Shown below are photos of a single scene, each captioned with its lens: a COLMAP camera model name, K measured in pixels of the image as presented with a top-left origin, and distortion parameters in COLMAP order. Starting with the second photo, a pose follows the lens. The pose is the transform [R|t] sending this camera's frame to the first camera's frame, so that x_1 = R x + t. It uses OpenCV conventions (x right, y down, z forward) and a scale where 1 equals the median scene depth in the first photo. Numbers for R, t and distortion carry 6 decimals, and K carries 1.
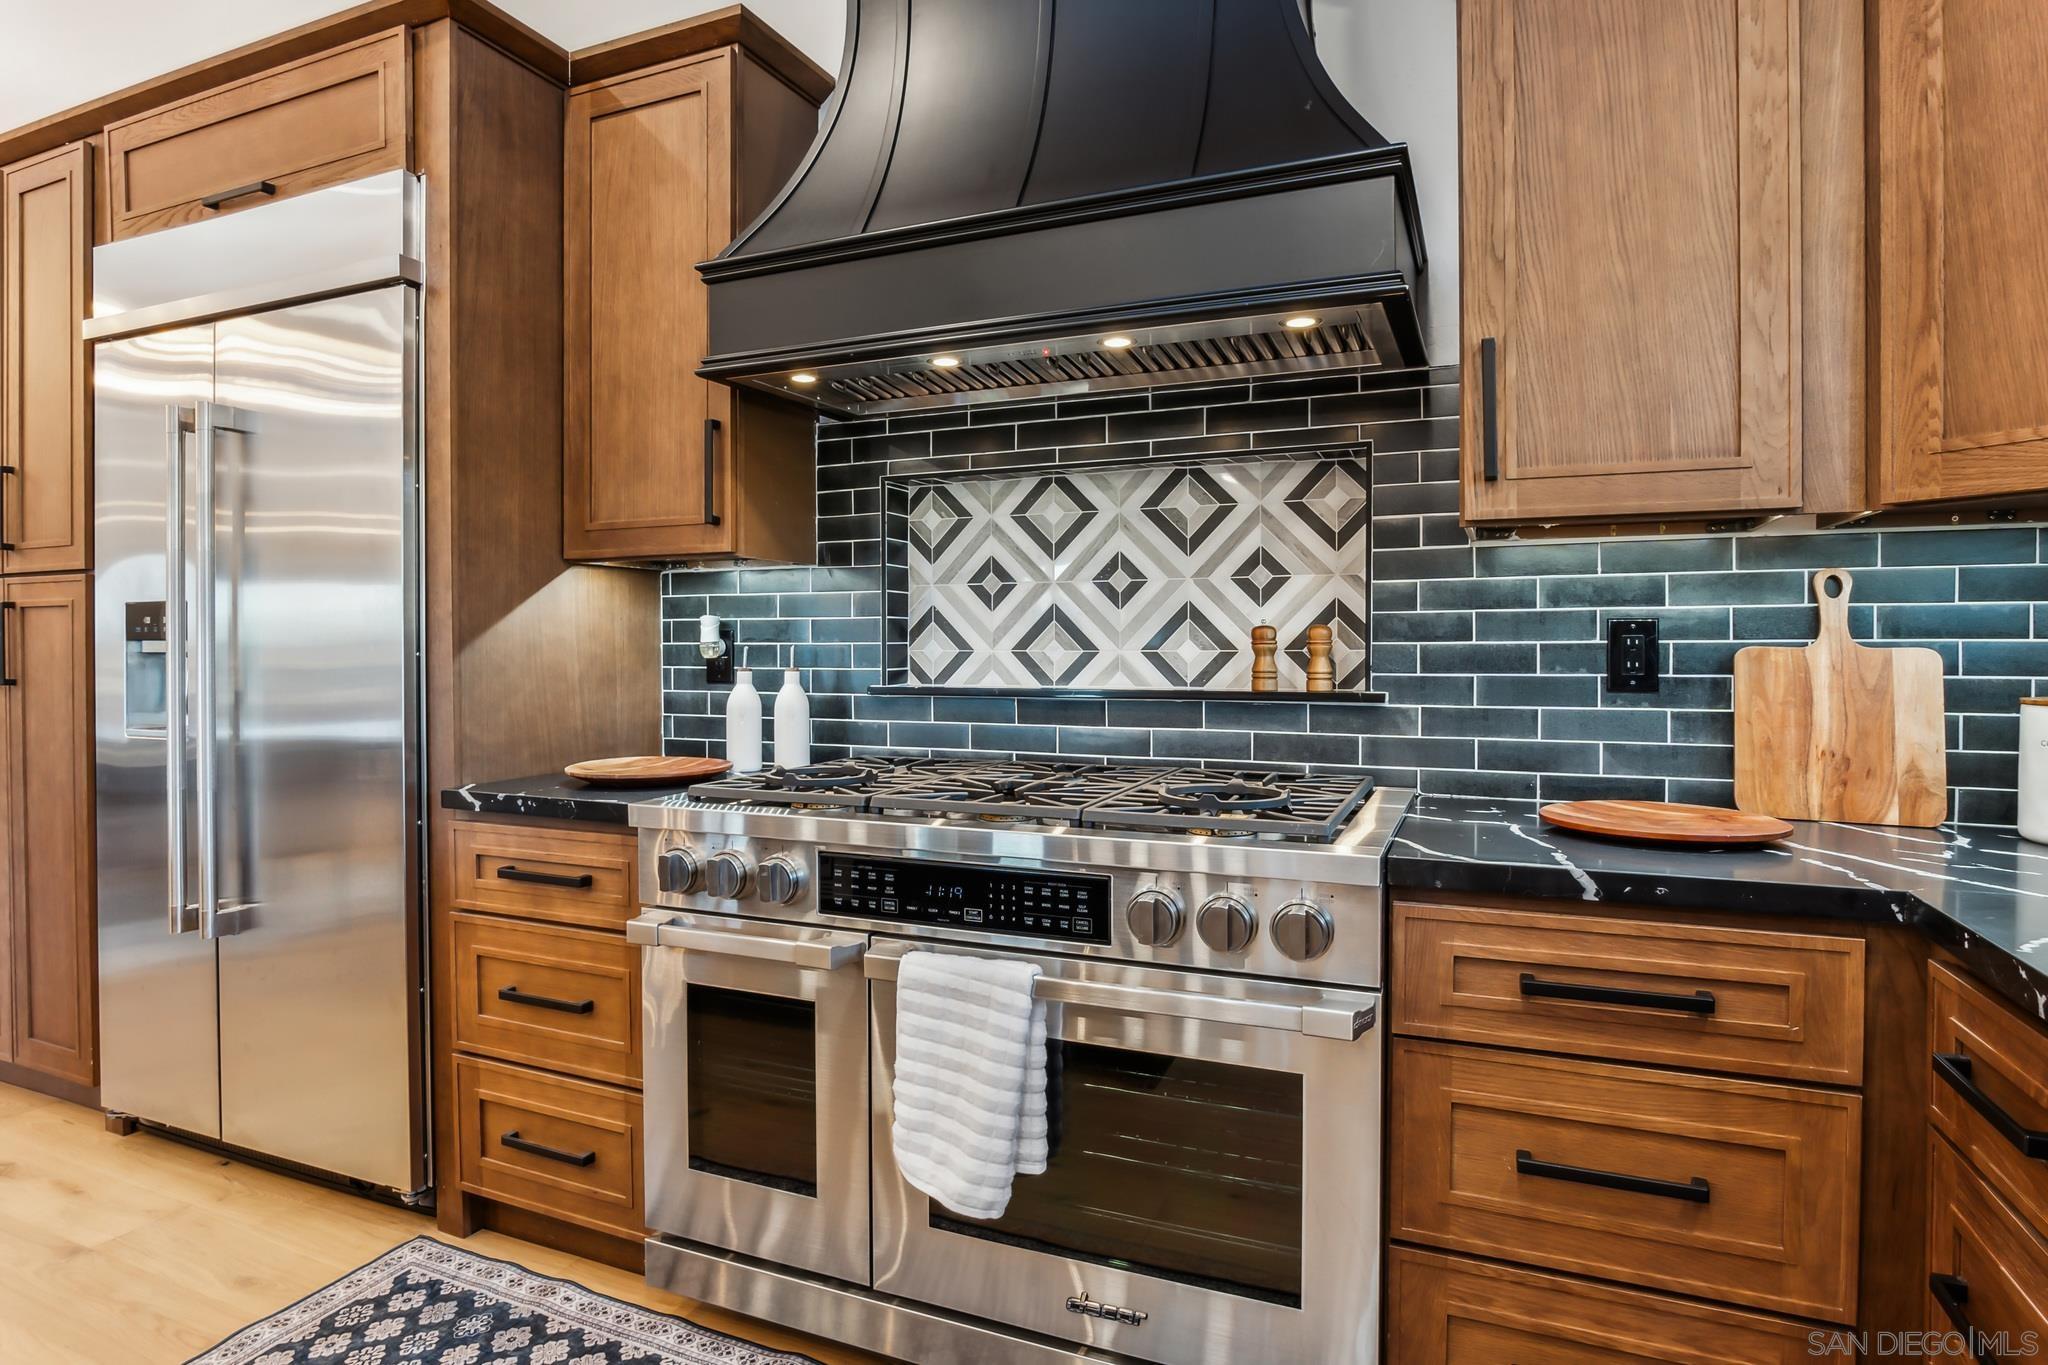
lens RADIAL K [[1111.2, 0, 1026.0], [0, 1111.2, 656.7], [0, 0, 1]] dist [-0.033266, 0.007724]
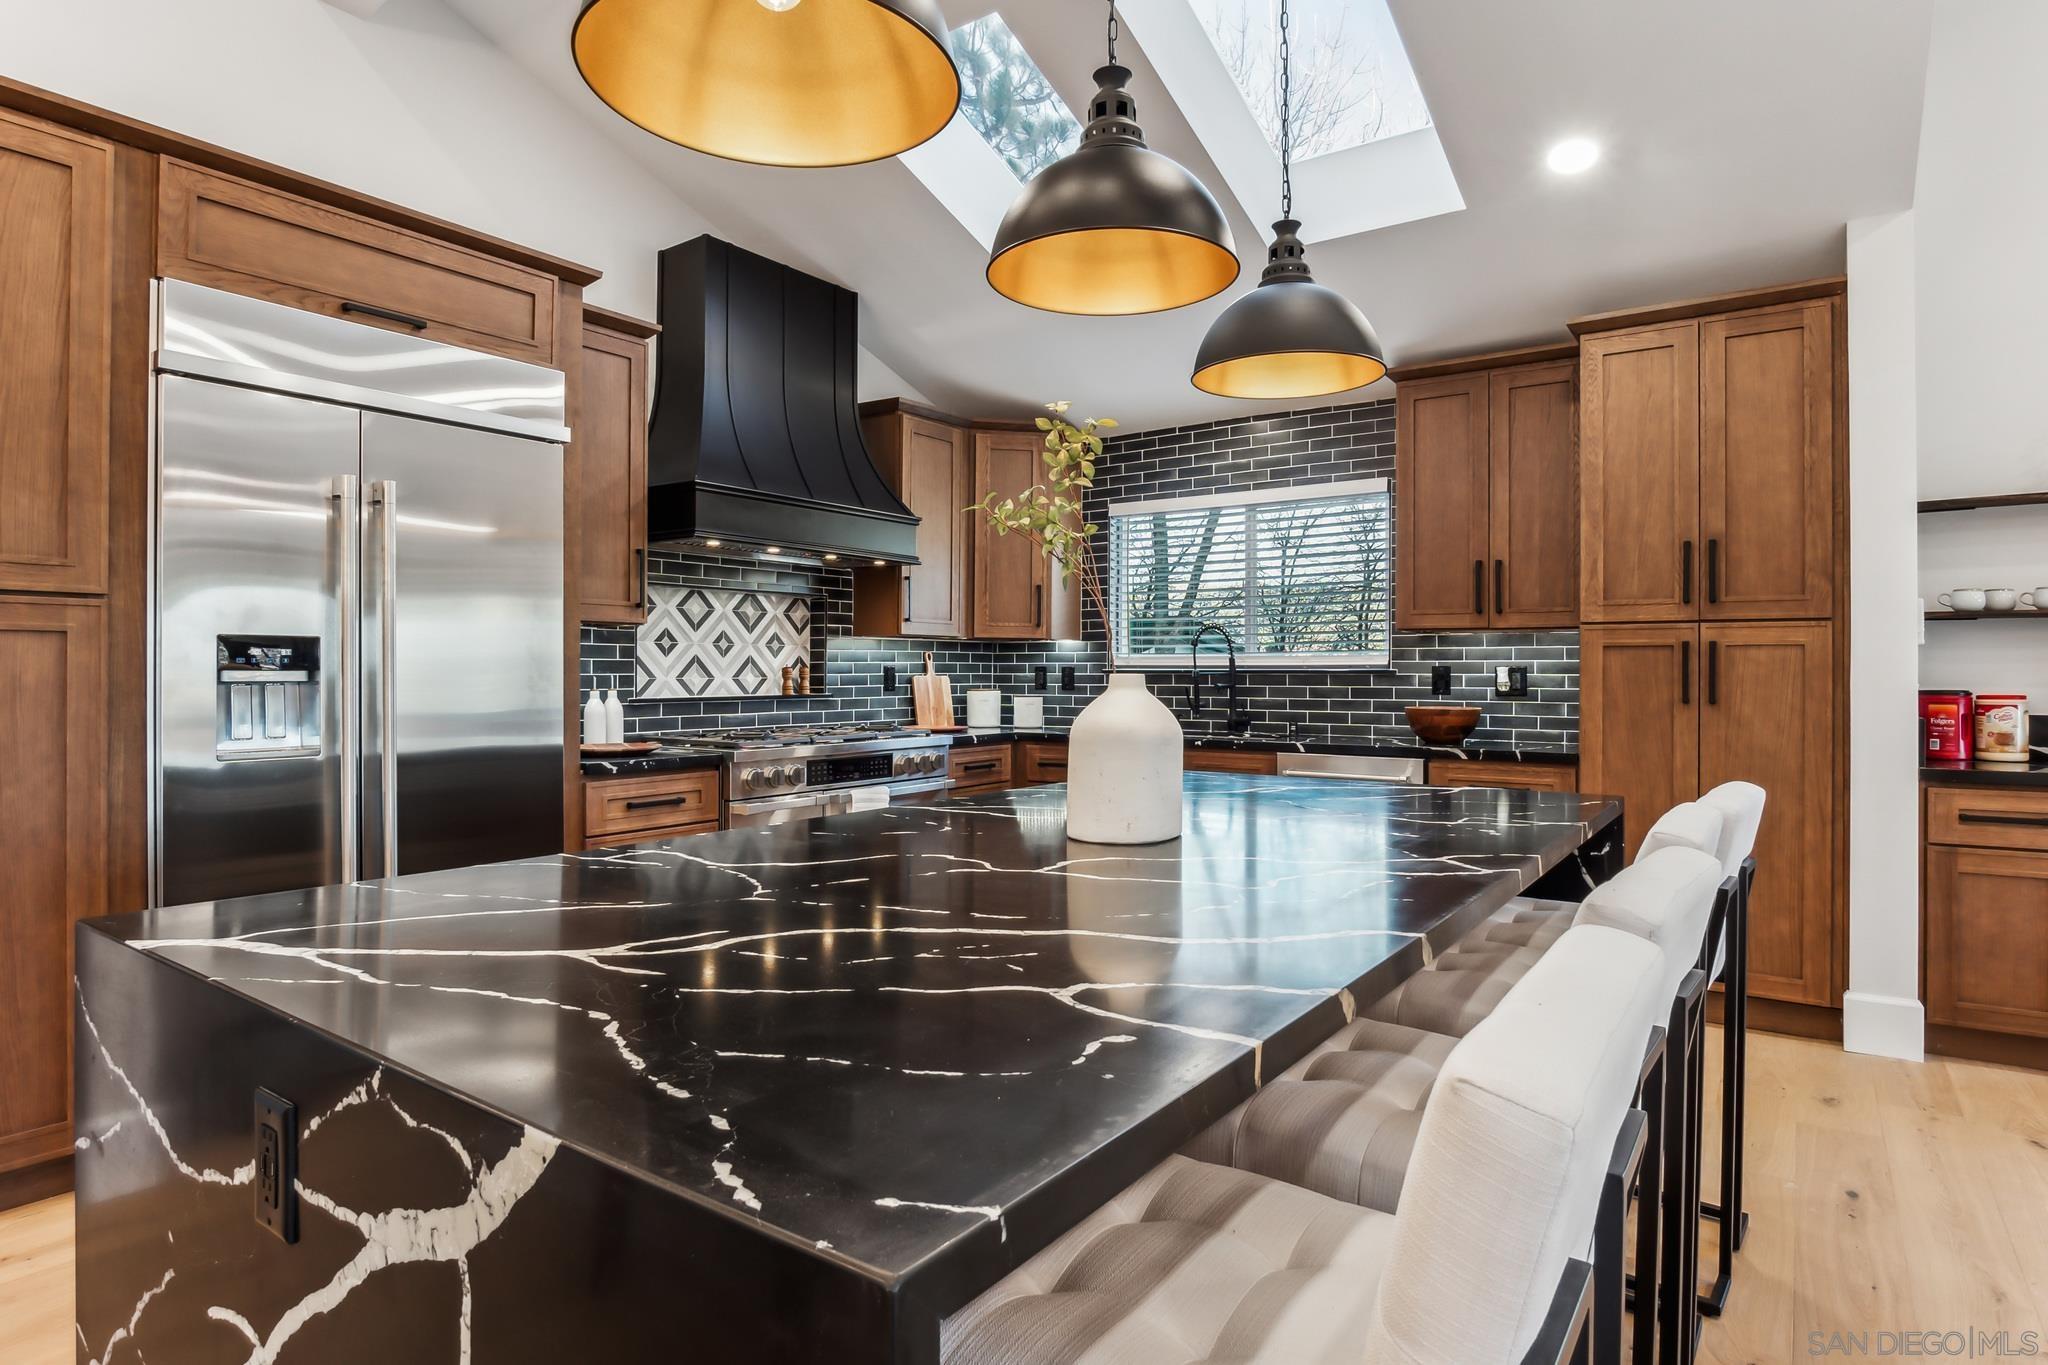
lens RADIAL K [[1111.2, 0, 1035.1], [0, 1111.2, 664.0], [0, 0, 1]] dist [-0.033266, 0.007724]
pose [[0.199292, 0.009502, 0.979894, -1.861602], [0.011449, 0.999862, -0.012024, -0.000267], [-0.979873, 0.013615, 0.199156, 0.025442]]
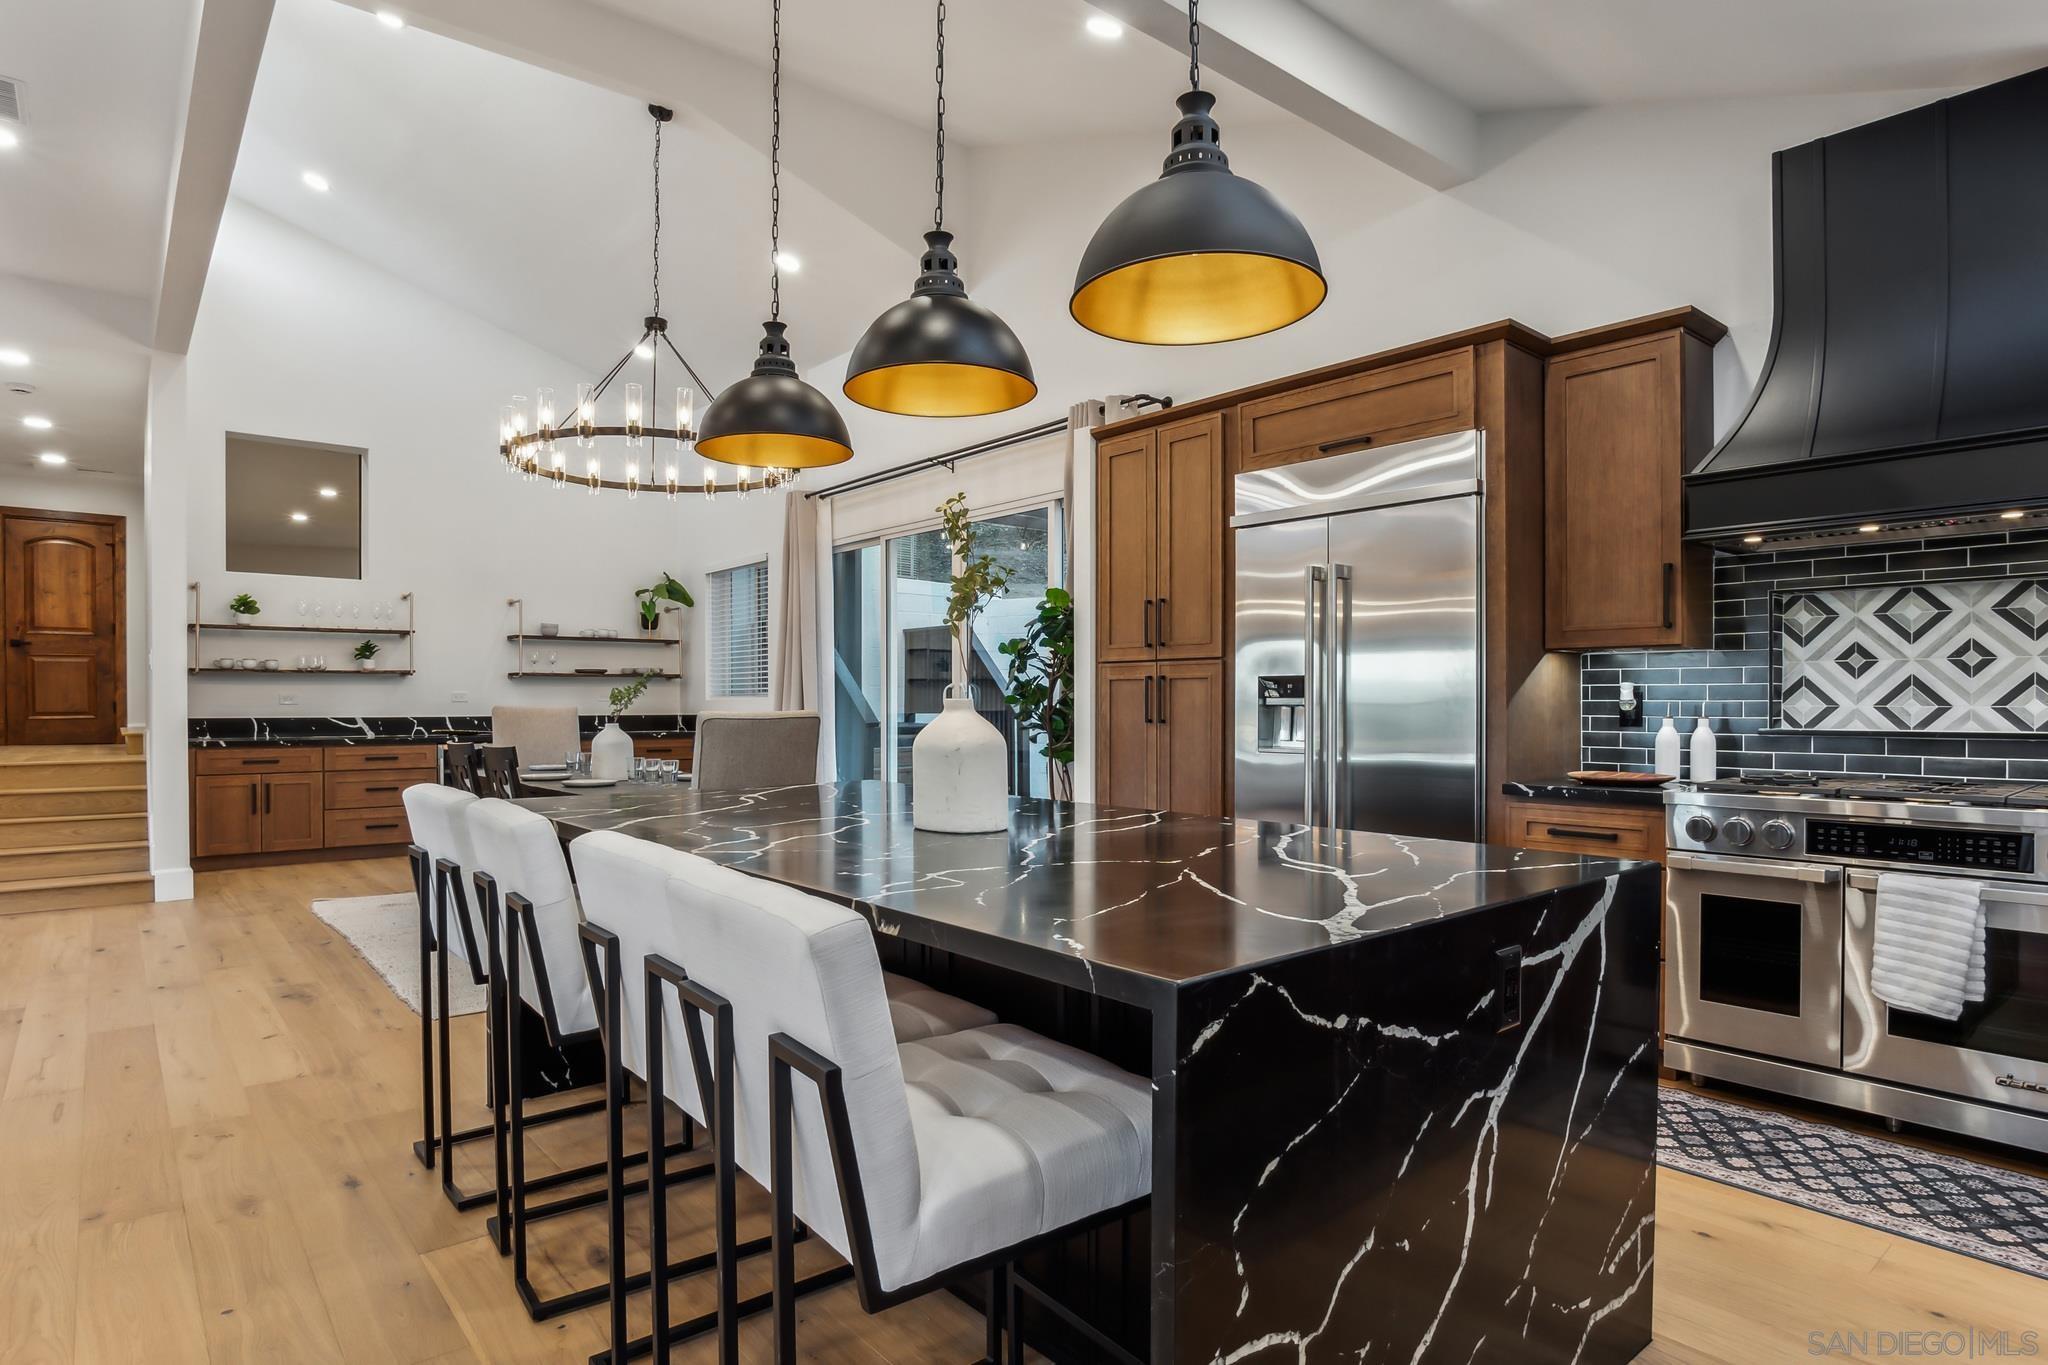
lens RADIAL K [[1111.2, 0, 1028.0], [0, 1111.2, 712.2], [0, 0, 1]] dist [-0.033266, 0.007724]
pose [[0.897004, 0.006852, -0.441970, -0.404091], [-0.007977, 0.999968, -0.000688, 0.013388], [0.441951, 0.004143, 0.897030, -0.844845]]
